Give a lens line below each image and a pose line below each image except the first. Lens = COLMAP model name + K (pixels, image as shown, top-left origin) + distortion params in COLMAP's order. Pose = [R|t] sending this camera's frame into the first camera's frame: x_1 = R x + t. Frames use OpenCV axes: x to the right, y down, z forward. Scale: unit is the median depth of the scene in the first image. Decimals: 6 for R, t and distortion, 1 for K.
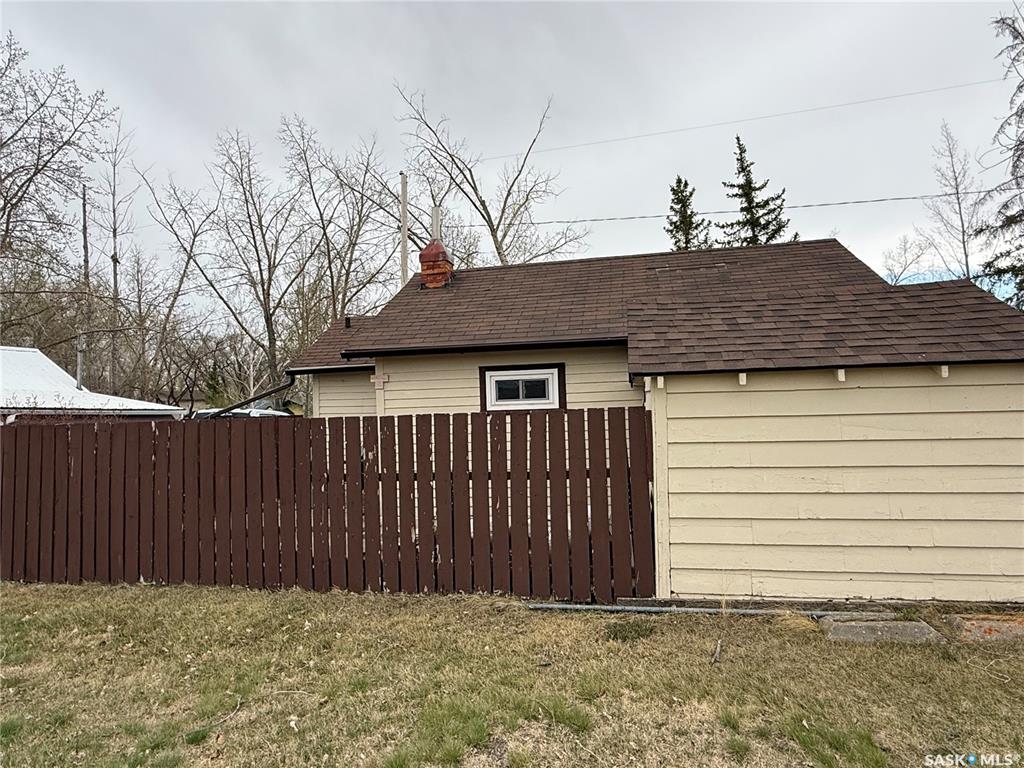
lens RADIAL K [[610.8, 0, 511.9], [0, 610.8, 386.9], [0, 0, 1]] dist [0.001437, -0.000263]
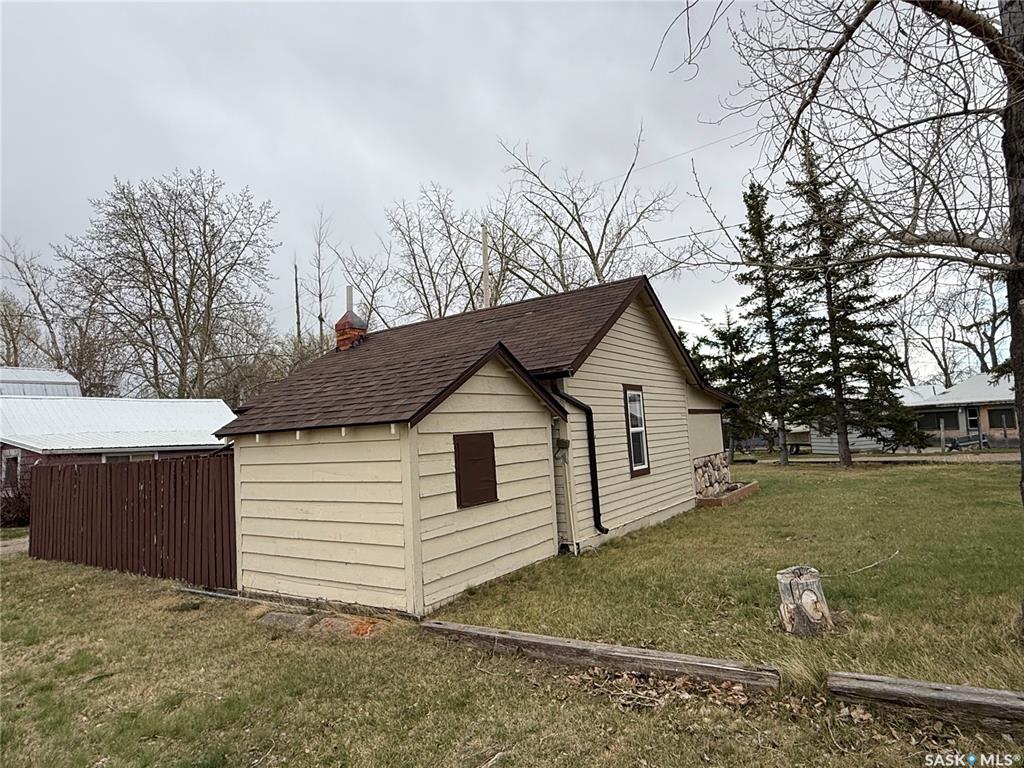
lens RADIAL K [[610.8, 0, 511.9], [0, 610.8, 386.9], [0, 0, 1]] dist [0.001437, -0.000263]
pose [[0.921664, -0.055292, -0.384029, 0.277140], [0.046108, 0.998388, -0.033088, -0.010945], [0.385240, 0.012789, 0.922728, -0.017107]]
